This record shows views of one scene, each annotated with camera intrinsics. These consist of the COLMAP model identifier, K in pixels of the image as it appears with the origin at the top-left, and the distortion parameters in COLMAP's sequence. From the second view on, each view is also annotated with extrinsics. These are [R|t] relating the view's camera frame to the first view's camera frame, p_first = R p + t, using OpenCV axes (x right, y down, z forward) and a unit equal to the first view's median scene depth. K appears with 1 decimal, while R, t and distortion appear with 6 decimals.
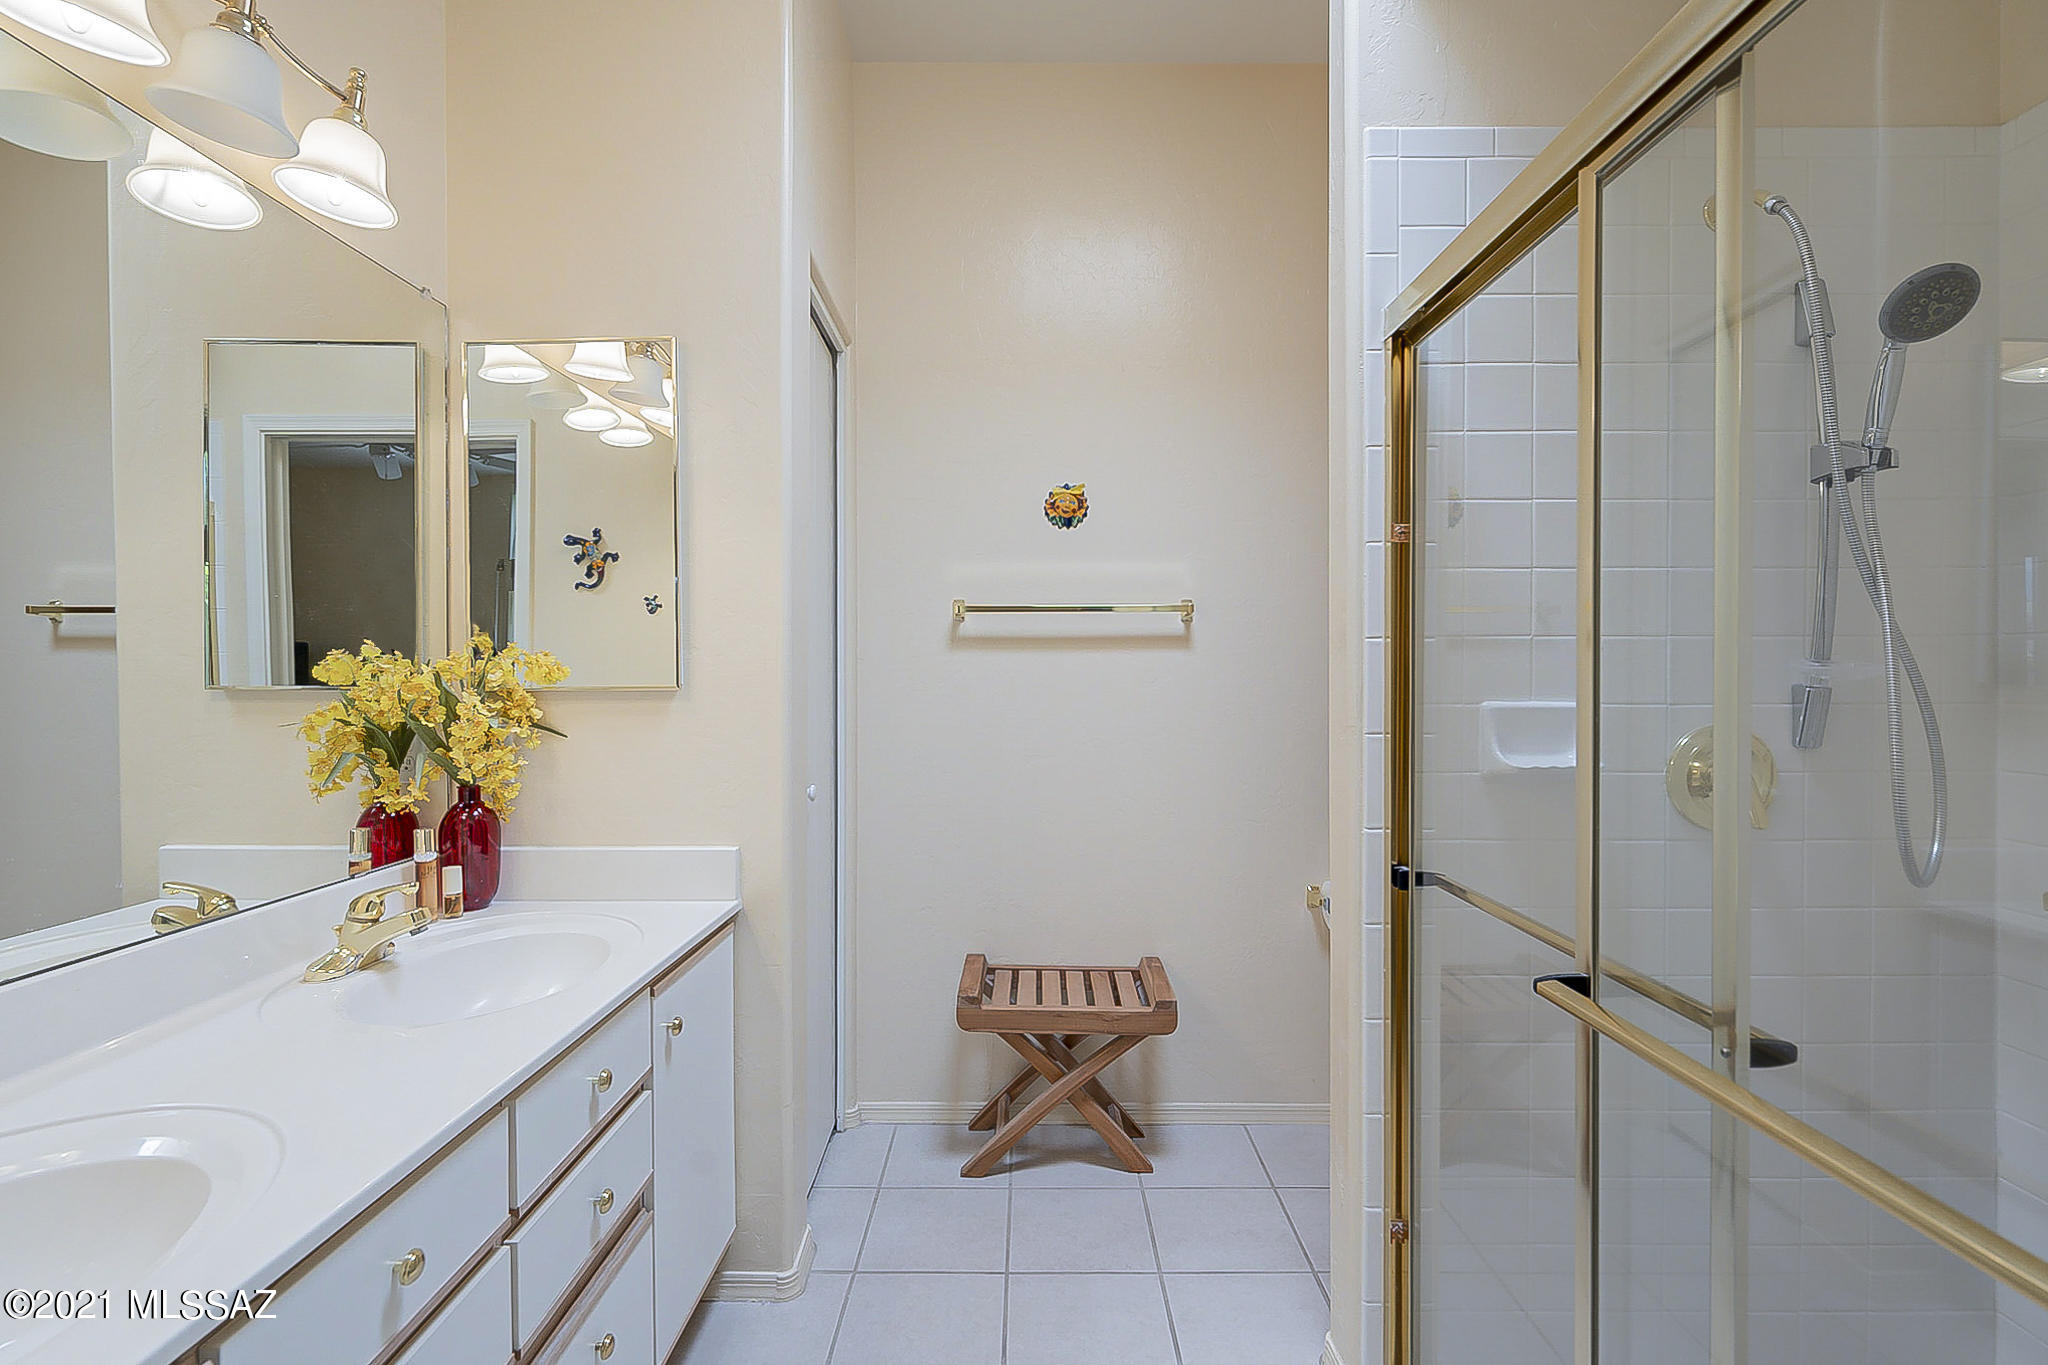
lens RADIAL K [[937.3, 0, 1020.8], [0, 937.3, 676.0], [0, 0, 1]] dist [-0.001585, 0.000260]
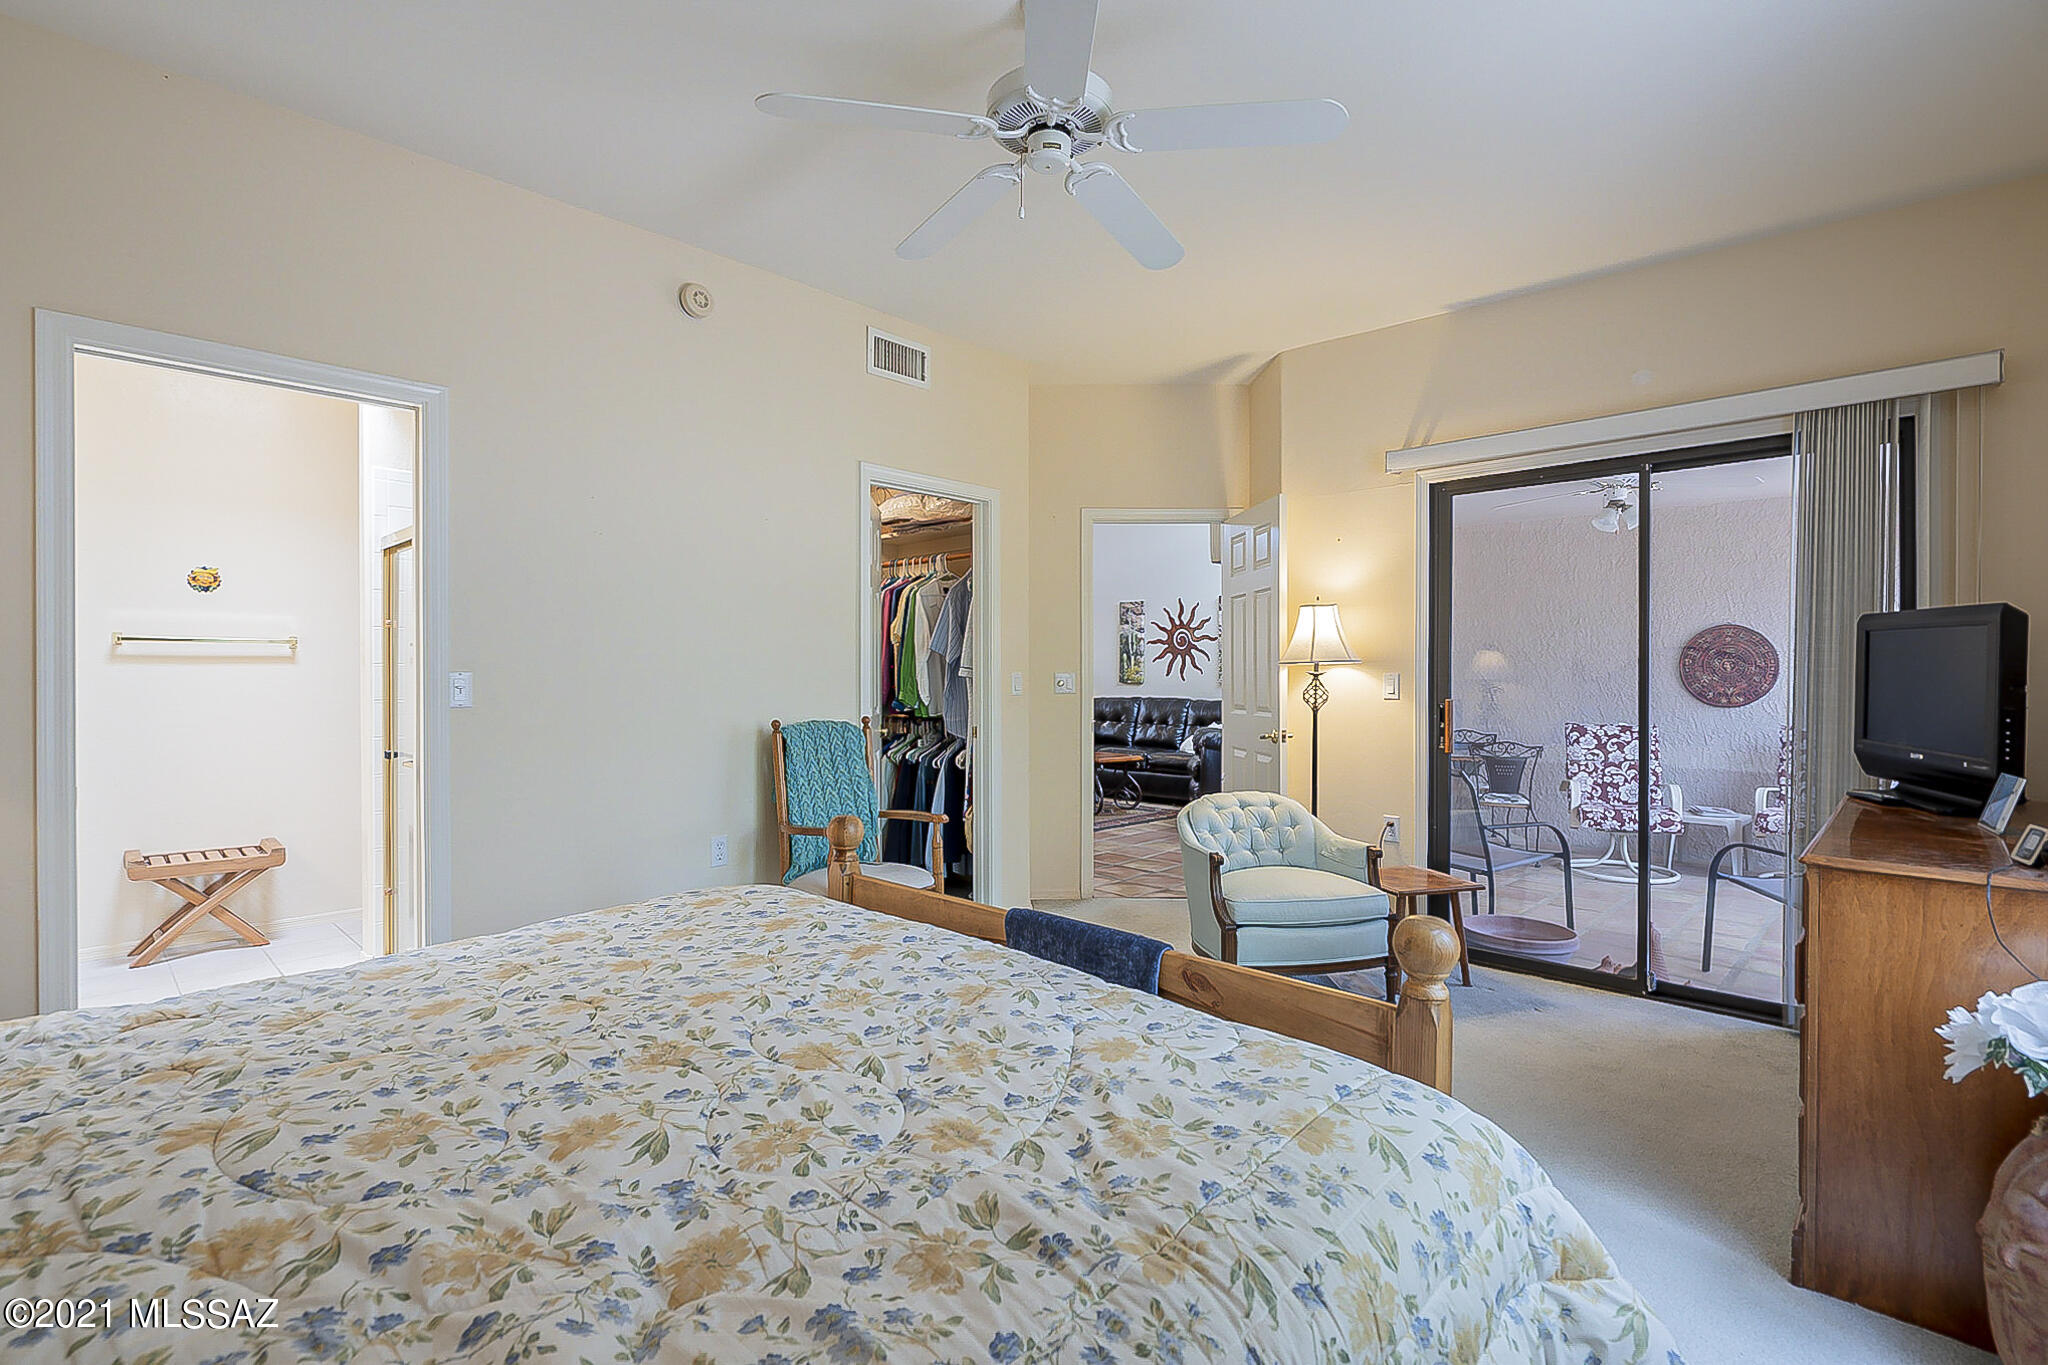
lens RADIAL K [[937.3, 0, 1021.1], [0, 937.3, 682.5], [0, 0, 1]] dist [-0.001585, 0.000260]
pose [[0.686460, -0.002142, 0.727164, -0.172450], [0.001255, 0.999998, 0.001760, 0.004877], [-0.727166, -0.000295, 0.686461, -1.263636]]
